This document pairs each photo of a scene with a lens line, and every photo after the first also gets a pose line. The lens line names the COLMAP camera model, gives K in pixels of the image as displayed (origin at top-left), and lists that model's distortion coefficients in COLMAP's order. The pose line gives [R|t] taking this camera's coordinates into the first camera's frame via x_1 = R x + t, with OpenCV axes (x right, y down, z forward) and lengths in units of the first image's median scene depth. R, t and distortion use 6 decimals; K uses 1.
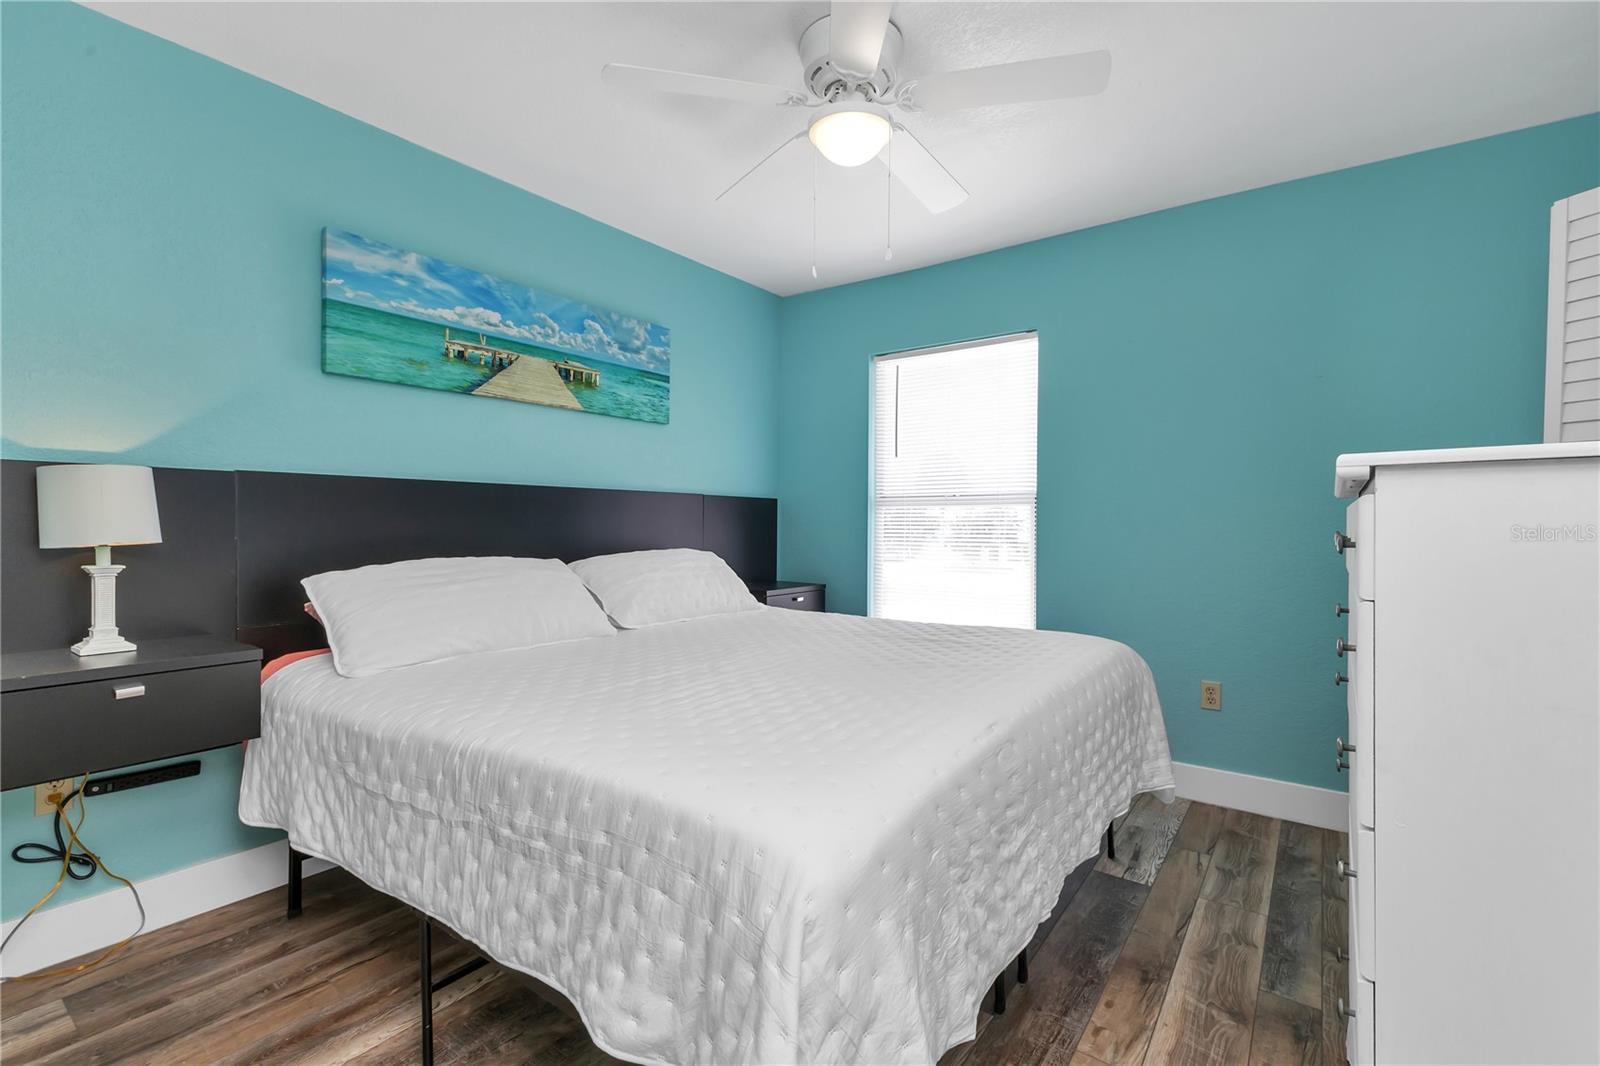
lens RADIAL K [[716.2, 0, 800.0], [0, 716.2, 533.0], [0, 0, 1]] dist [0.000723, 0.000235]
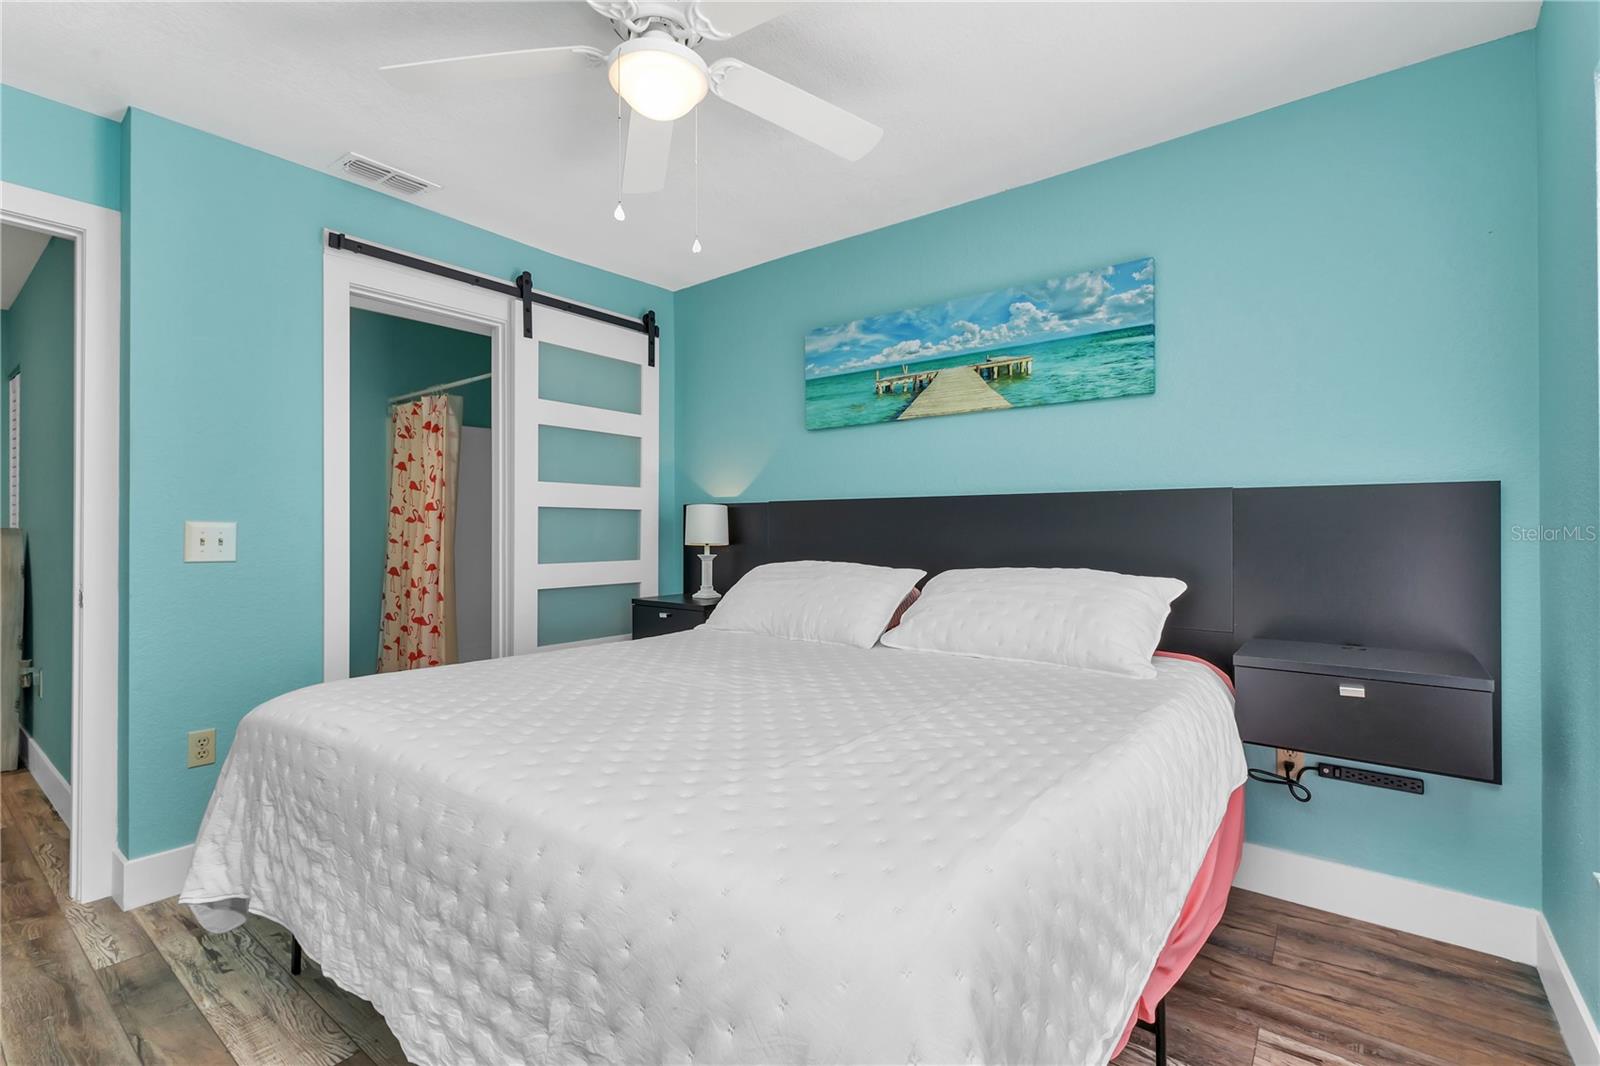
lens RADIAL K [[716.2, 0, 800.0], [0, 716.2, 533.0], [0, 0, 1]] dist [0.000723, 0.000235]
pose [[-0.024806, -0.001070, -0.999692, 0.632172], [-0.013606, 0.999907, -0.000732, -0.011145], [0.999600, 0.013584, -0.024818, 0.811151]]
